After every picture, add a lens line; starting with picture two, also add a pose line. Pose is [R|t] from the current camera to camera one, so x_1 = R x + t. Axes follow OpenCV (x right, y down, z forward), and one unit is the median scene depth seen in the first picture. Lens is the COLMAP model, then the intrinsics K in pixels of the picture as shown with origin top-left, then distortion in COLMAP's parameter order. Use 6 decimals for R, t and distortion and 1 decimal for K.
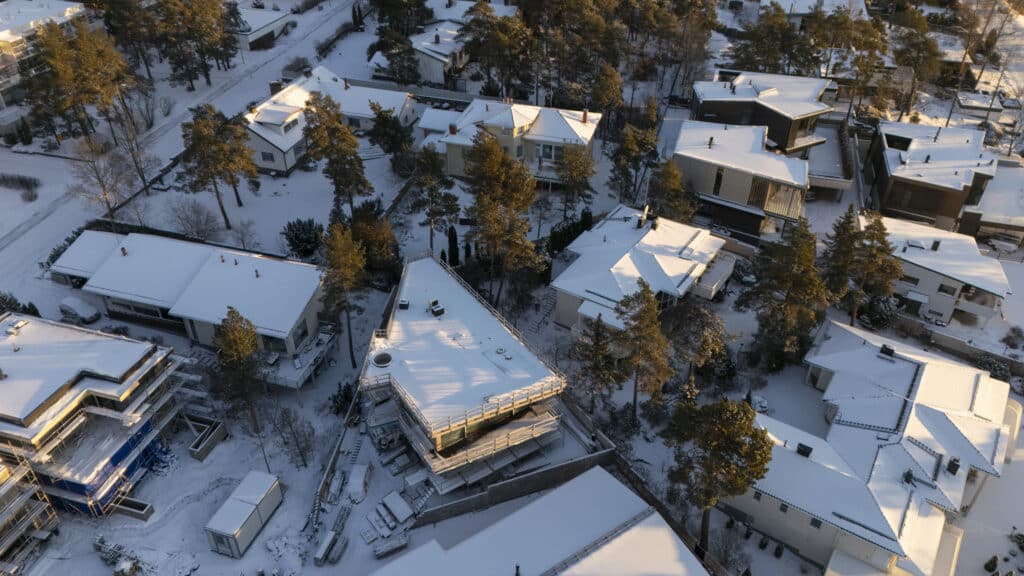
lens RADIAL K [[745.1, 0, 511.9], [0, 745.1, 290.3], [0, 0, 1]] dist [0.062926, -0.049839]
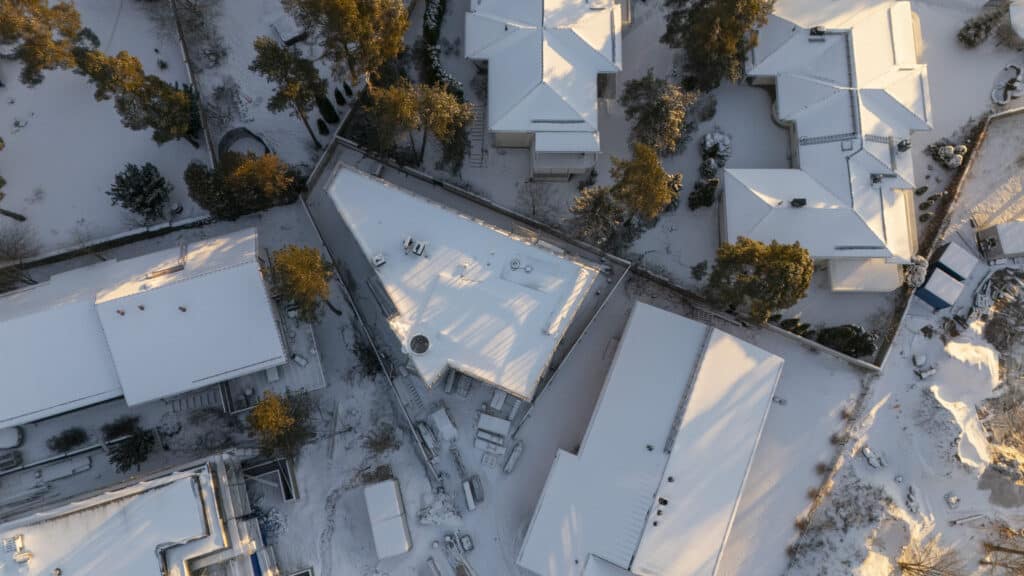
lens RADIAL K [[745.1, 0, 513.0], [0, 745.1, 288.0], [0, 0, 1]] dist [0.062926, -0.049839]
pose [[0.833855, -0.537146, 0.127123, -0.144475], [0.308107, 0.644016, 0.700224, -0.525092], [-0.457992, -0.544718, 0.702514, 0.304688]]
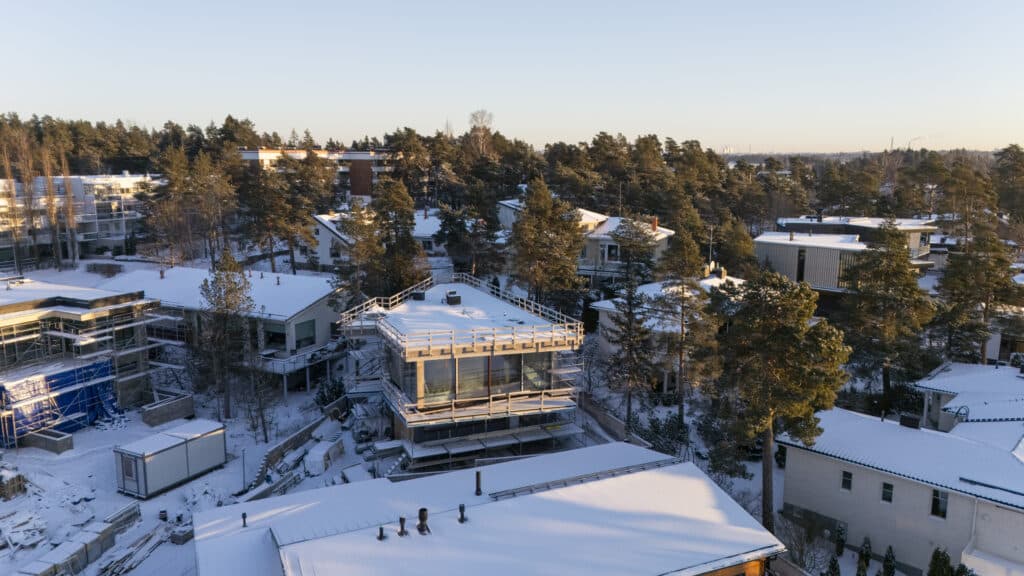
lens RADIAL K [[745.1, 0, 512.7], [0, 745.1, 293.0], [0, 0, 1]] dist [0.062926, -0.049839]
pose [[0.985222, 0.028348, -0.168918, 0.116971], [-0.098223, 0.901441, -0.421613, 0.384039], [0.140317, 0.431974, 0.890904, 0.224800]]
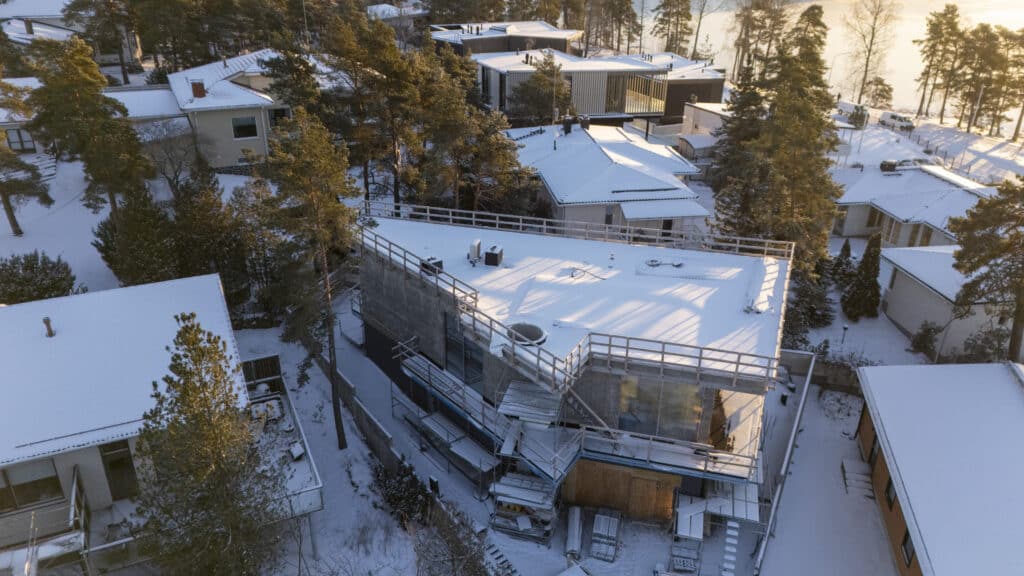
lens RADIAL K [[745.1, 0, 504.1], [0, 745.1, 289.5], [0, 0, 1]] dist [0.062926, -0.049839]
pose [[0.748156, -0.289383, 0.597093, -0.421363], [0.385320, 0.922084, -0.035914, 0.072505], [-0.540177, 0.256941, 0.801368, 0.573109]]
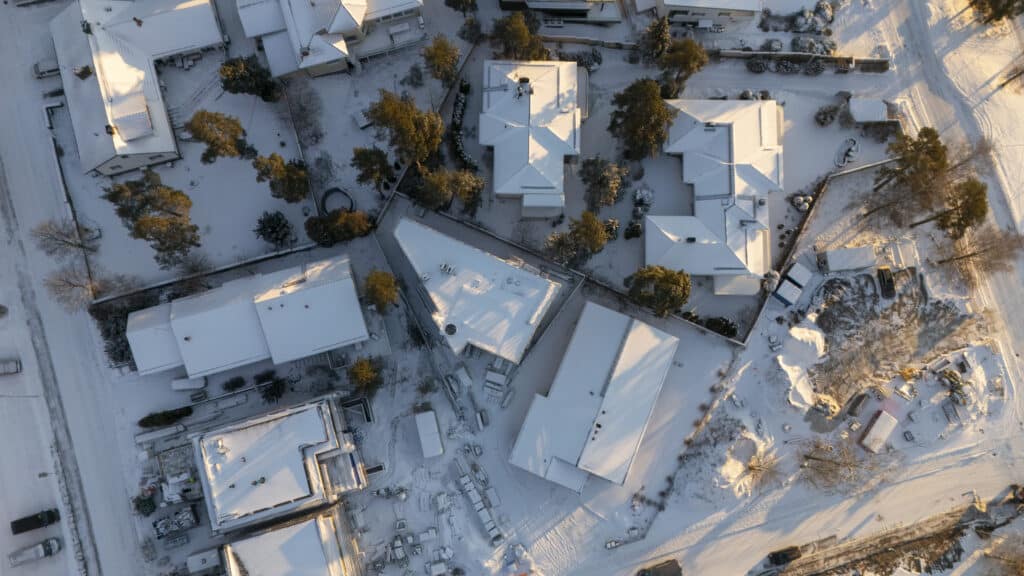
lens RADIAL K [[745.1, 0, 513.2], [0, 745.1, 288.0], [0, 0, 1]] dist [0.062926, -0.049839]
pose [[0.840091, -0.535809, 0.084598, -0.137325], [0.305618, 0.596370, 0.742253, -0.969811], [-0.448157, -0.597705, 0.664758, -0.019332]]
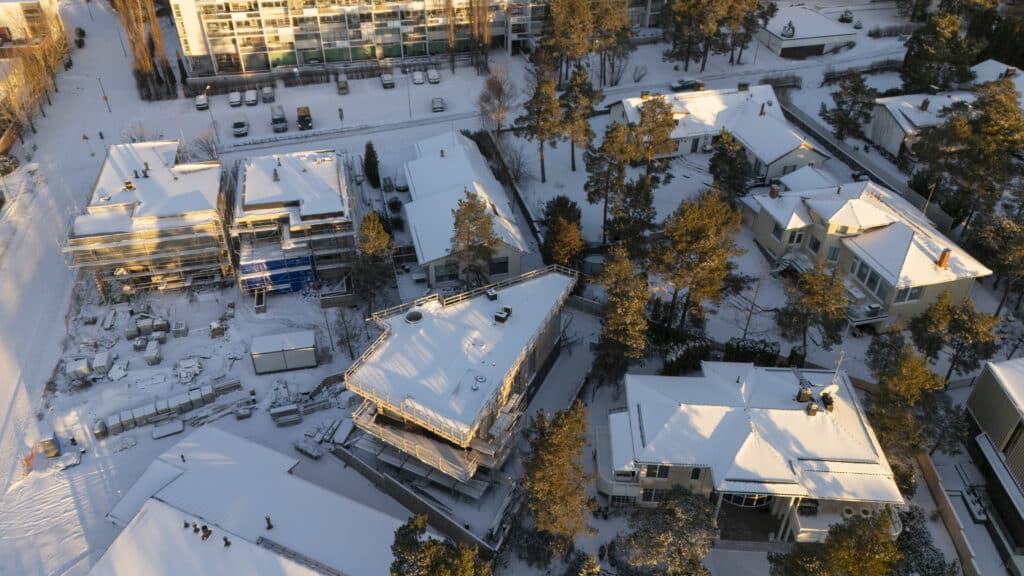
lens RADIAL K [[745.1, 0, 513.7], [0, 745.1, 289.9], [0, 0, 1]] dist [0.062926, -0.049839]
pose [[0.514712, 0.512165, -0.687575, 0.561632], [-0.508442, 0.828067, 0.236201, -0.241132], [0.690332, 0.228017, 0.686622, 0.333261]]
